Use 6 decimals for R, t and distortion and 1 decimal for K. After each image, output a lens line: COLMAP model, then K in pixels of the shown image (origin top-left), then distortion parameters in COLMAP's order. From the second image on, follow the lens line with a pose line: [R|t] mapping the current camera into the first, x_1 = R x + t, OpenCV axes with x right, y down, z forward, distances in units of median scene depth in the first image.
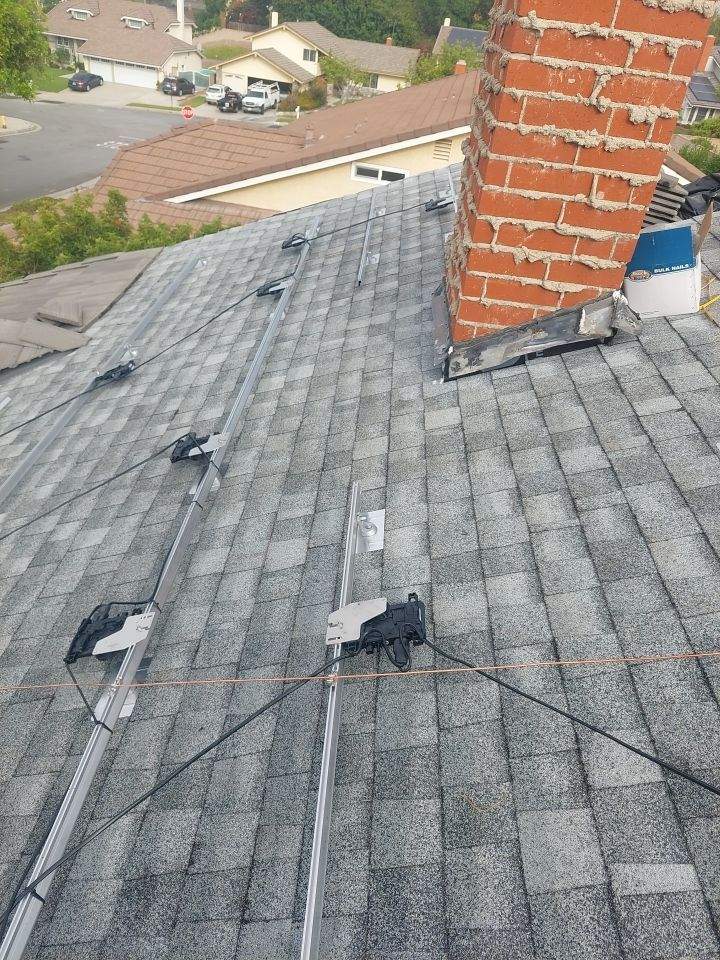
lens RADIAL K [[695.9, 0, 357.7], [0, 695.9, 477.2], [0, 0, 1]] dist [0.060550, -0.058108]
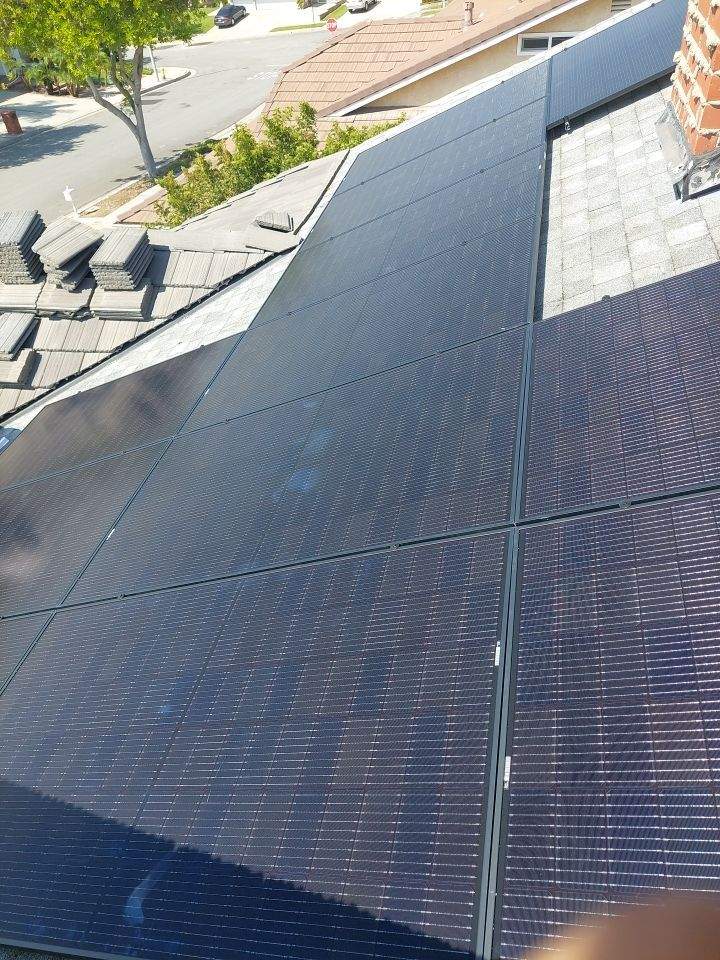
lens RADIAL K [[695.9, 0, 349.9], [0, 695.9, 481.3], [0, 0, 1]] dist [0.060550, -0.058108]
pose [[0.968057, -0.049074, -0.245880, -0.064418], [0.076469, 0.991724, 0.103133, 0.071411], [0.238784, -0.118641, 0.963798, -0.076764]]
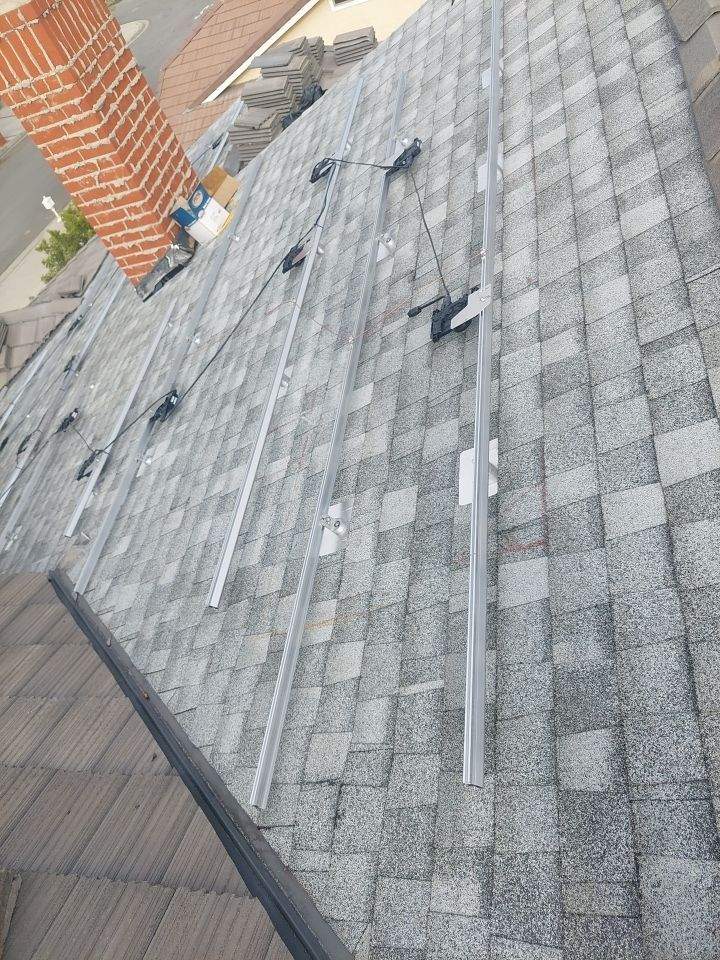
lens RADIAL K [[695.9, 0, 364.2], [0, 695.9, 471.2], [0, 0, 1]] dist [0.060550, -0.058108]
pose [[0.900125, -0.229170, -0.370480, 0.862205], [0.319194, 0.925716, 0.202894, 0.075694], [0.296462, -0.300885, 0.906410, -0.563487]]
